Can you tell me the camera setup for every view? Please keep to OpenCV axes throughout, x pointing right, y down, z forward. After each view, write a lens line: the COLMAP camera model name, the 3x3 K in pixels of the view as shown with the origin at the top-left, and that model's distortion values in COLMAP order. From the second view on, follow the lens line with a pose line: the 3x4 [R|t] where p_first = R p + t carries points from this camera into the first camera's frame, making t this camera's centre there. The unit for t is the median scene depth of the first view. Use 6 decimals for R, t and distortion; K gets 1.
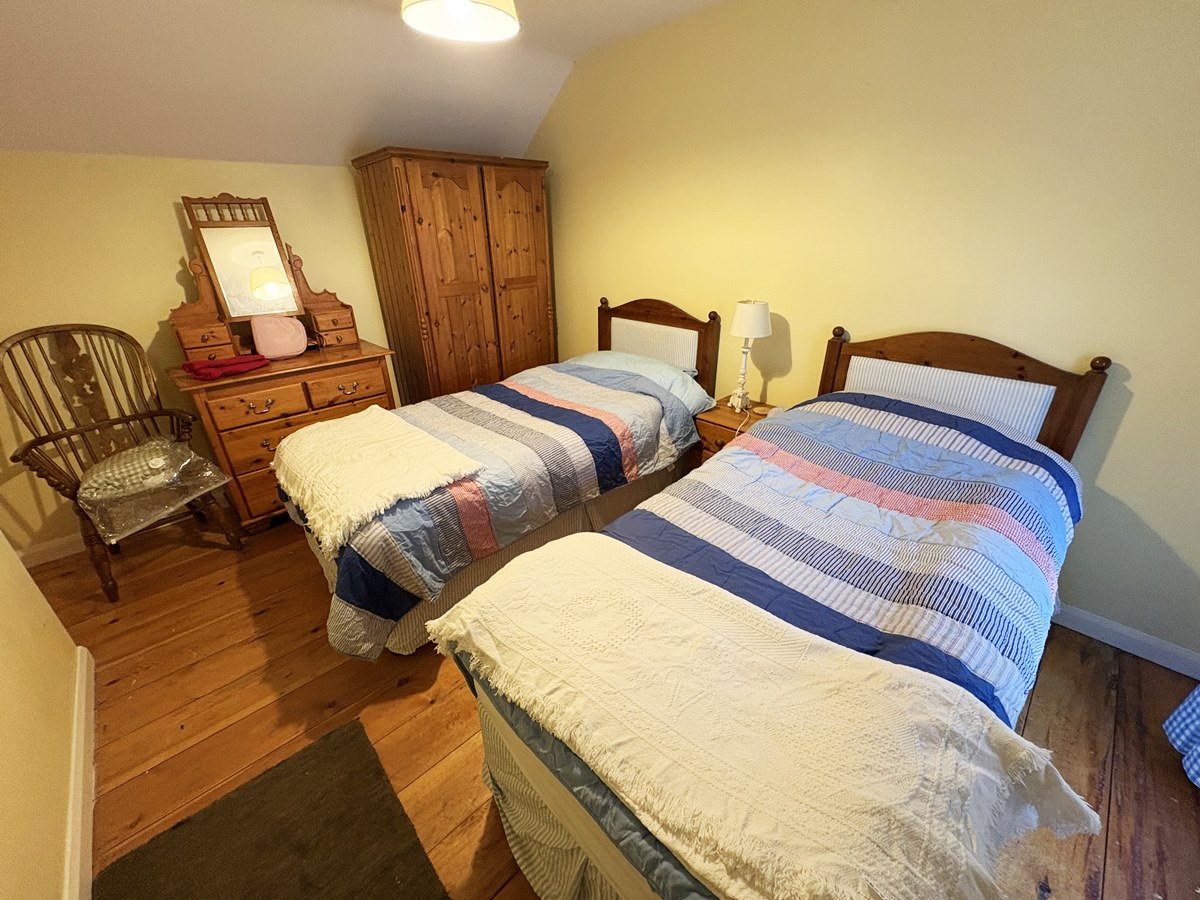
lens RADIAL K [[479.7, 0, 600.7], [0, 479.7, 448.6], [0, 0, 1]] dist [-0.003029, 0.000119]
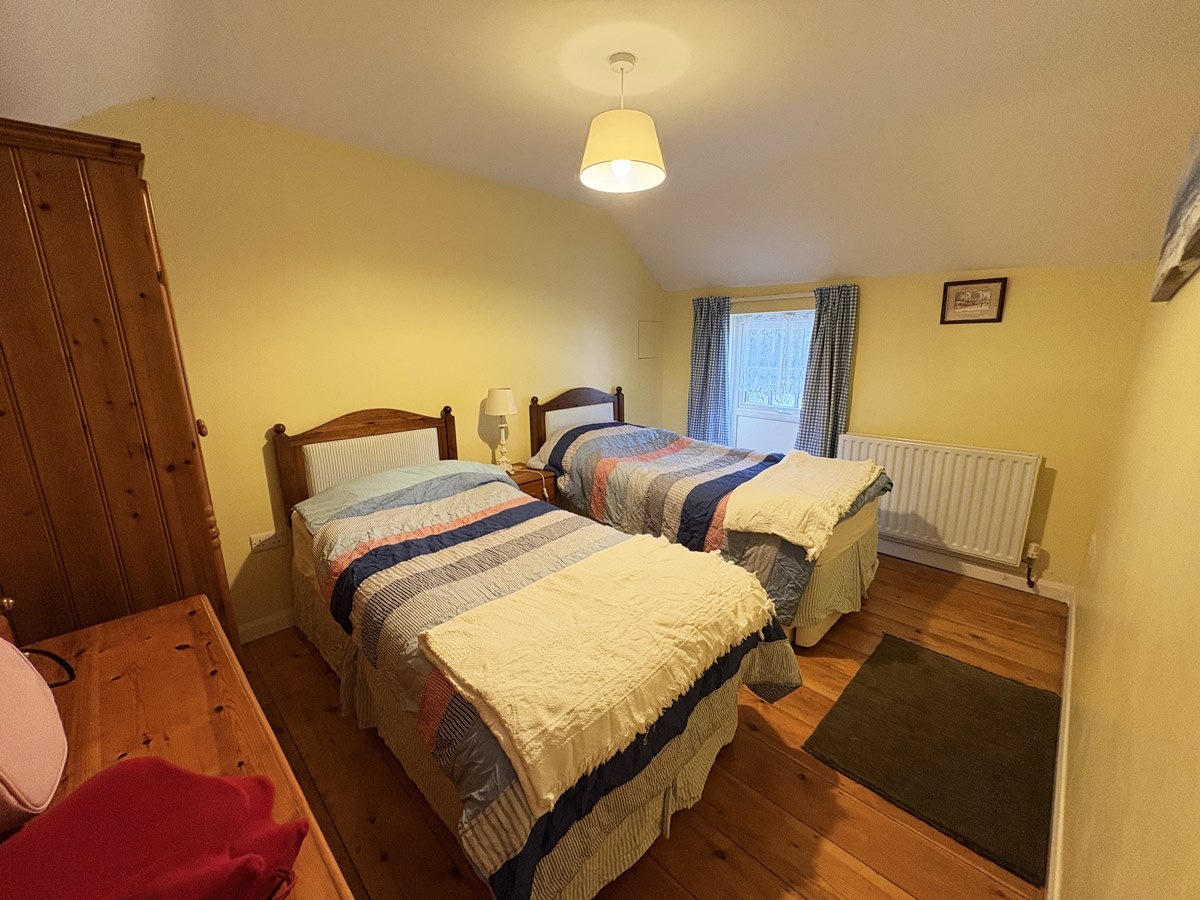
lens RADIAL K [[479.7, 0, 601.2], [0, 479.7, 449.6], [0, 0, 1]] dist [-0.003029, 0.000119]
pose [[-0.026287, -0.203801, 0.978659, -0.962157], [0.431299, 0.880878, 0.195023, -0.288121], [-0.901826, 0.427222, 0.064744, 0.722124]]
